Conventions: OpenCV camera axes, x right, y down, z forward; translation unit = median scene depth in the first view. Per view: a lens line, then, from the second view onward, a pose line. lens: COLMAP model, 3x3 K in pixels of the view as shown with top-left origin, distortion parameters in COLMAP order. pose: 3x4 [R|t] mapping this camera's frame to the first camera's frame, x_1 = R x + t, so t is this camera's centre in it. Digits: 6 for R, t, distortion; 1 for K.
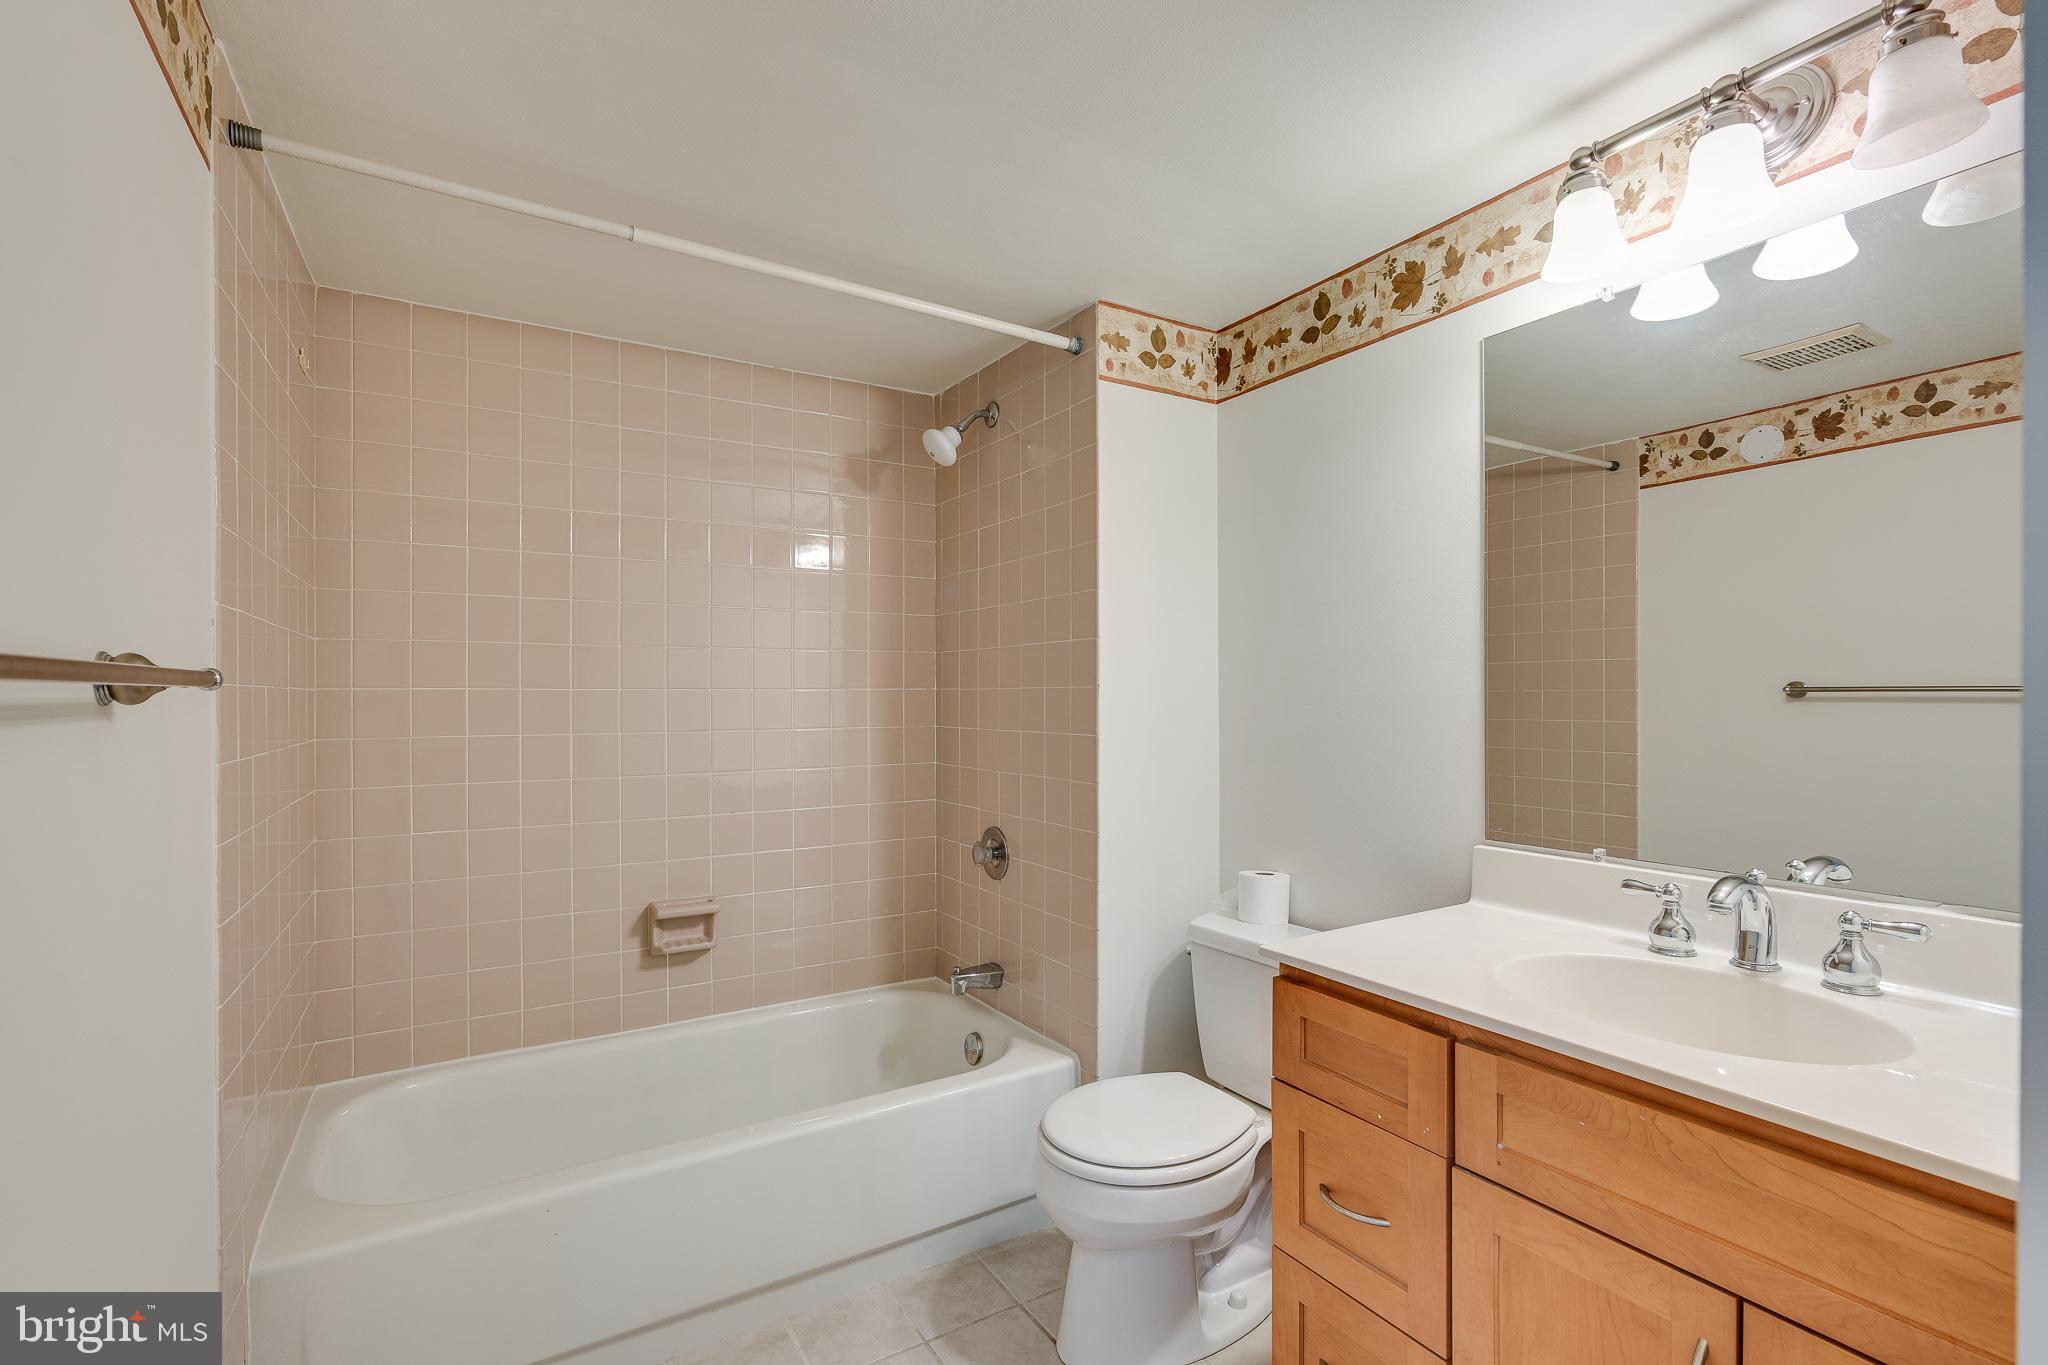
lens RADIAL K [[932.1, 0, 1024.8], [0, 932.1, 697.3], [0, 0, 1]] dist [-0.010611, 0.002369]
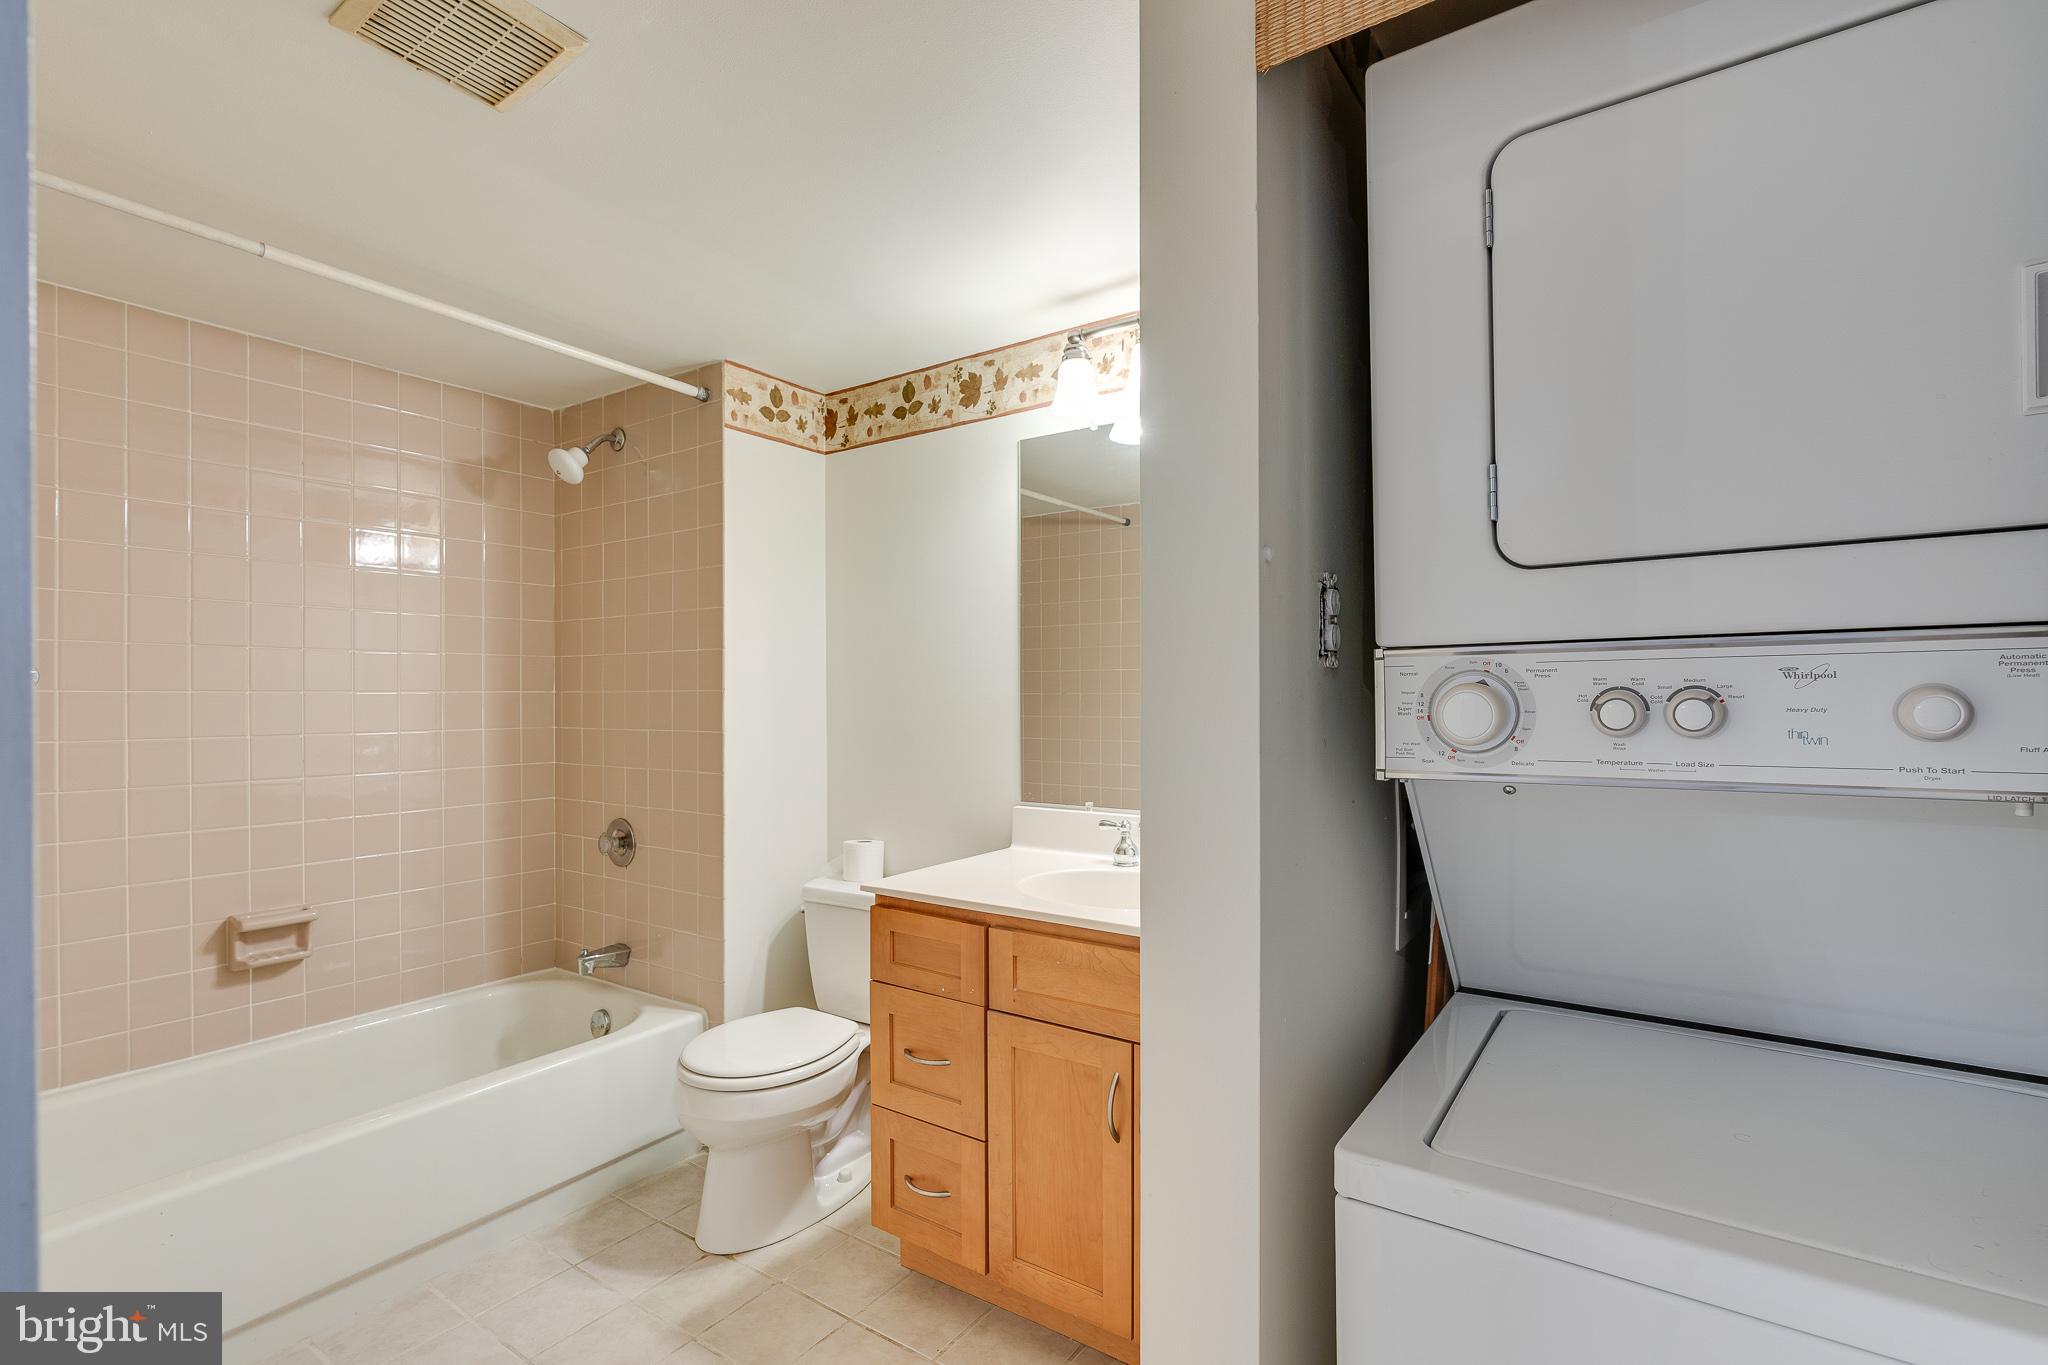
lens RADIAL K [[932.1, 0, 1030.7], [0, 932.1, 697.3], [0, 0, 1]] dist [-0.010611, 0.002369]
pose [[0.909610, -0.000288, 0.415463, -0.062855], [0.001233, 0.999997, -0.002006, 0.000089], [-0.415461, 0.002337, 0.909608, -0.246703]]
